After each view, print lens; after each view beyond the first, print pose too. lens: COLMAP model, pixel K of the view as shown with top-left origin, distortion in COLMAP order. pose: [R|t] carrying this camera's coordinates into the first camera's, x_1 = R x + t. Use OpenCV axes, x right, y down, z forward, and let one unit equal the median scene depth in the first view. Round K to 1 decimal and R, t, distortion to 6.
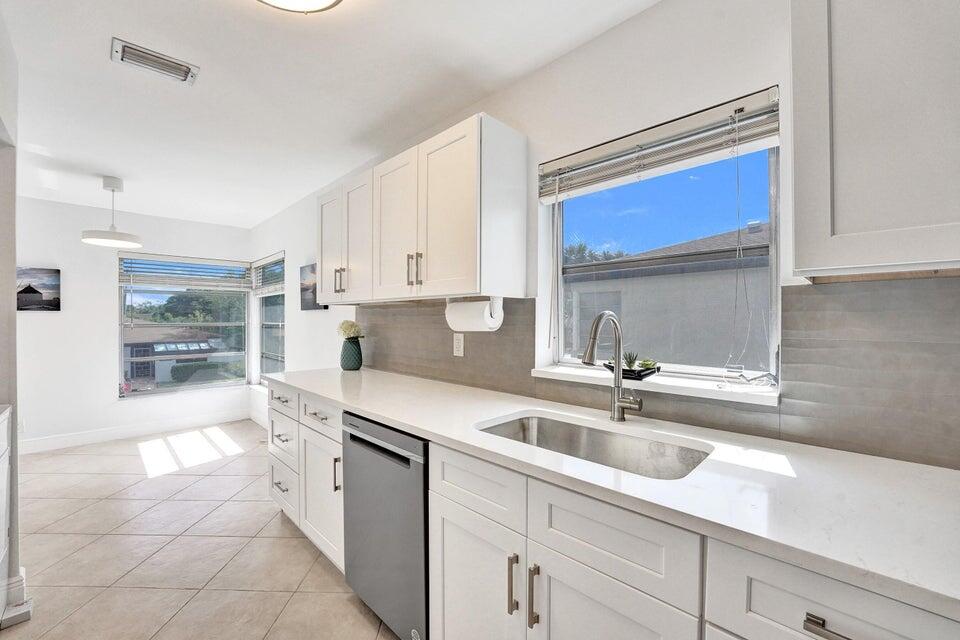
lens RADIAL K [[405.9, 0, 476.8], [0, 405.9, 319.7], [0, 0, 1]] dist [-0.010477, 0.001969]
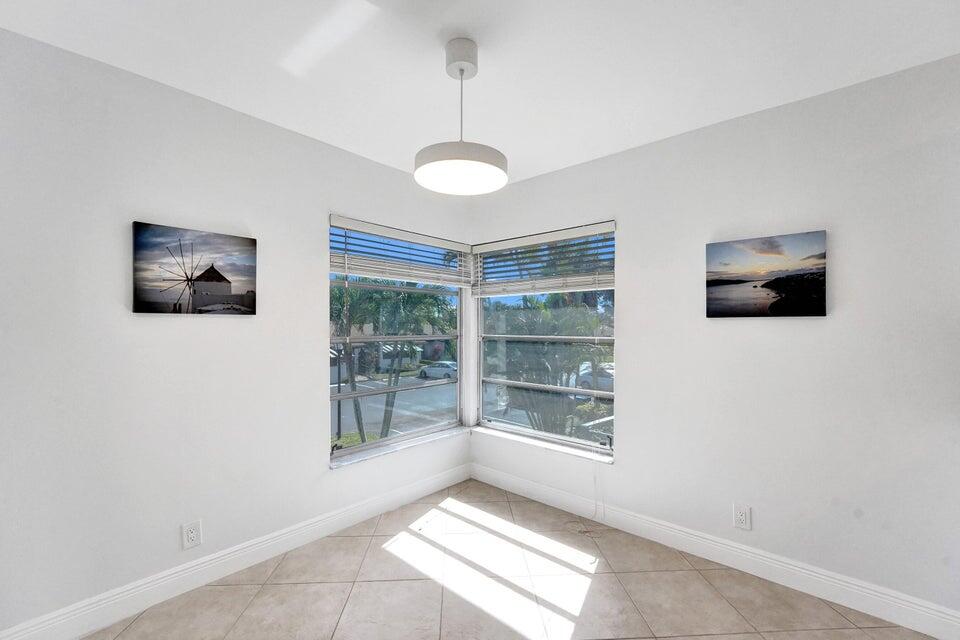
lens RADIAL K [[405.9, 0, 491.4], [0, 405.9, 332.9], [0, 0, 1]] dist [-0.010477, 0.001969]
pose [[0.996040, 0.004214, 0.088801, -0.766530], [-0.005421, 0.999896, 0.013352, -0.006422], [-0.088735, -0.013780, 0.995960, 0.421880]]
